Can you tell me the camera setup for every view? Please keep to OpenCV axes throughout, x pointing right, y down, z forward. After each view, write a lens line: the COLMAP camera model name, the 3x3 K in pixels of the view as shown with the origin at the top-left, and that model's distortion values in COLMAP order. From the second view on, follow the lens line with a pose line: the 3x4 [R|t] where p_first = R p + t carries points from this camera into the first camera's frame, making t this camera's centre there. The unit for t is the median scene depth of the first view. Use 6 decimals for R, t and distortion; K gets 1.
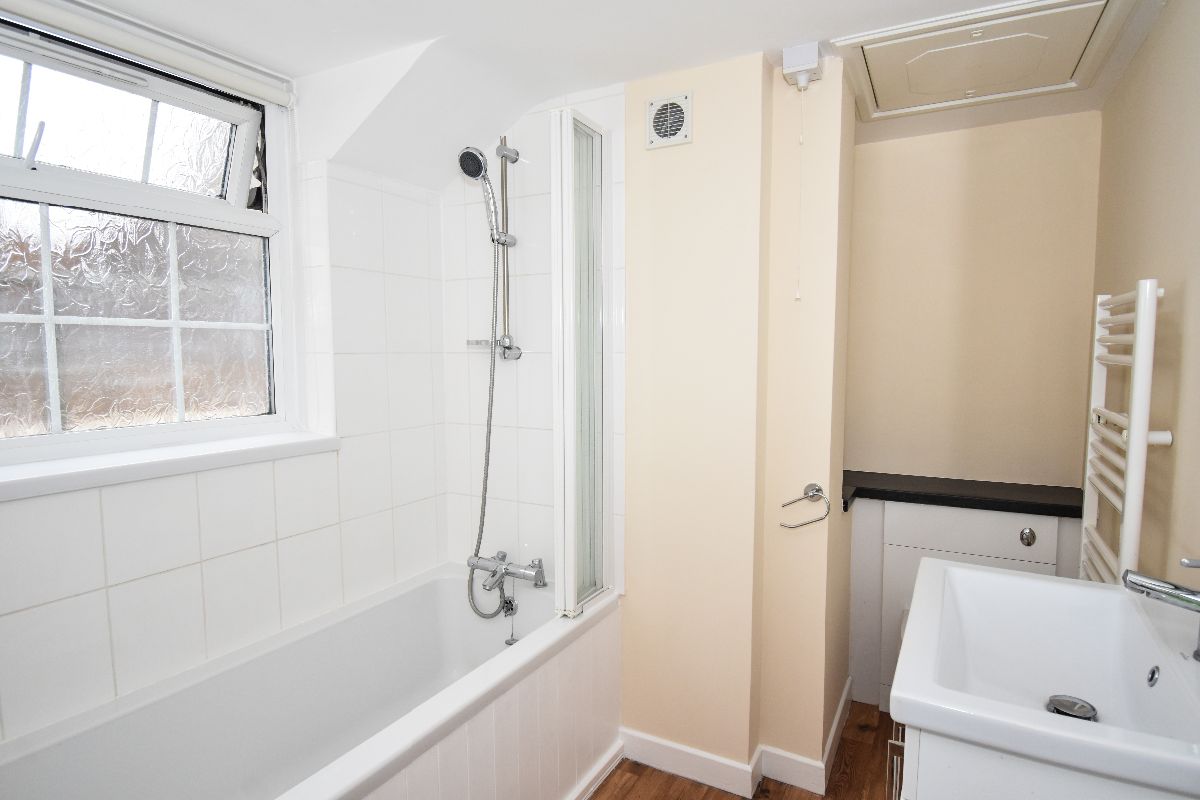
lens RADIAL K [[656.0, 0, 602.6], [0, 656.0, 401.2], [0, 0, 1]] dist [0.012658, -0.014895]
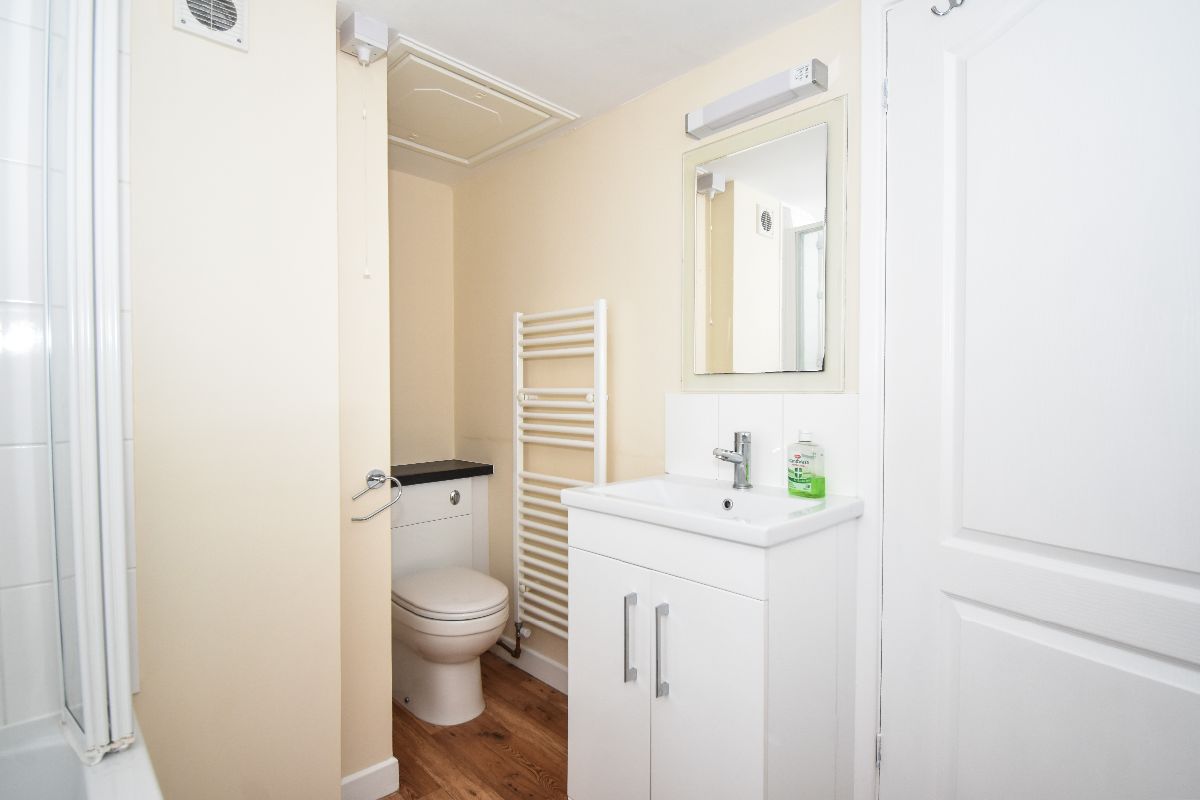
lens RADIAL K [[589.1, 0, 601.6], [0, 589.1, 397.6], [0, 0, 1]] dist [-0.005398, -0.000449]
pose [[0.291738, -0.006033, 0.956479, -0.410355], [0.075177, 0.997031, -0.016641, 0.058964], [-0.953539, 0.076760, 0.291326, 0.422674]]
